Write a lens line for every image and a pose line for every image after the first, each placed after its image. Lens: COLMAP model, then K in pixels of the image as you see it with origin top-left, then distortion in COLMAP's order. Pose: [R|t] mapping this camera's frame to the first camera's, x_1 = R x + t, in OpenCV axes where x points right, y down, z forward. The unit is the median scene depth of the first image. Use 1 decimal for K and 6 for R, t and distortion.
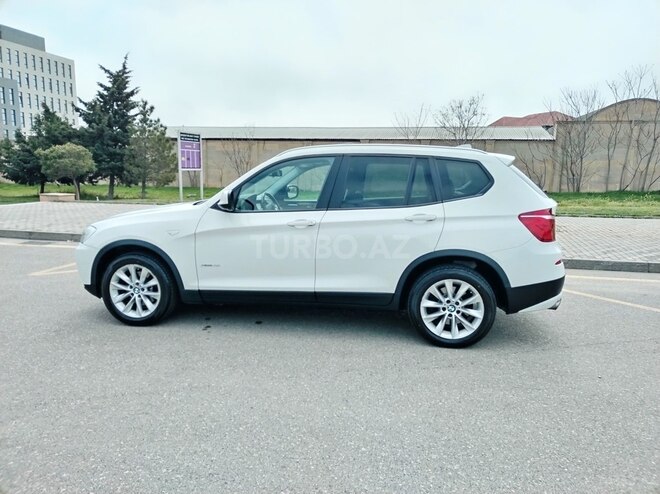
lens RADIAL K [[474.4, 0, 331.1], [0, 474.4, 251.5], [0, 0, 1]] dist [0.041718, -0.037182]
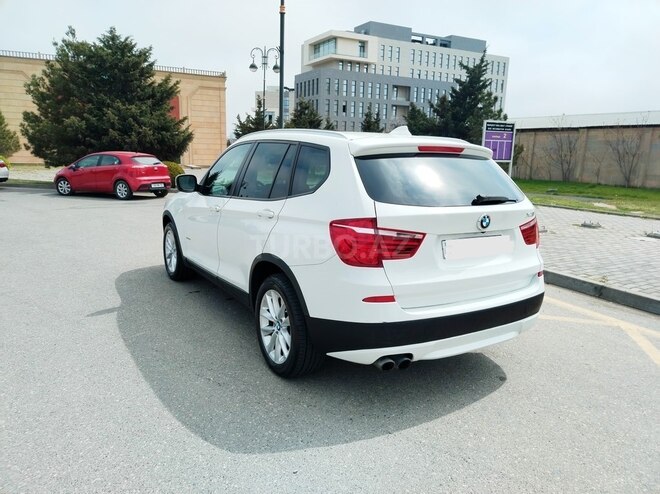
lens RADIAL K [[474.4, 0, 331.1], [0, 474.4, 251.5], [0, 0, 1]] dist [0.041718, -0.037182]
pose [[0.665750, 0.155466, -0.729799, 0.166996], [-0.144371, 0.986411, 0.078430, -0.016086], [0.732075, 0.053147, 0.679148, 0.092945]]
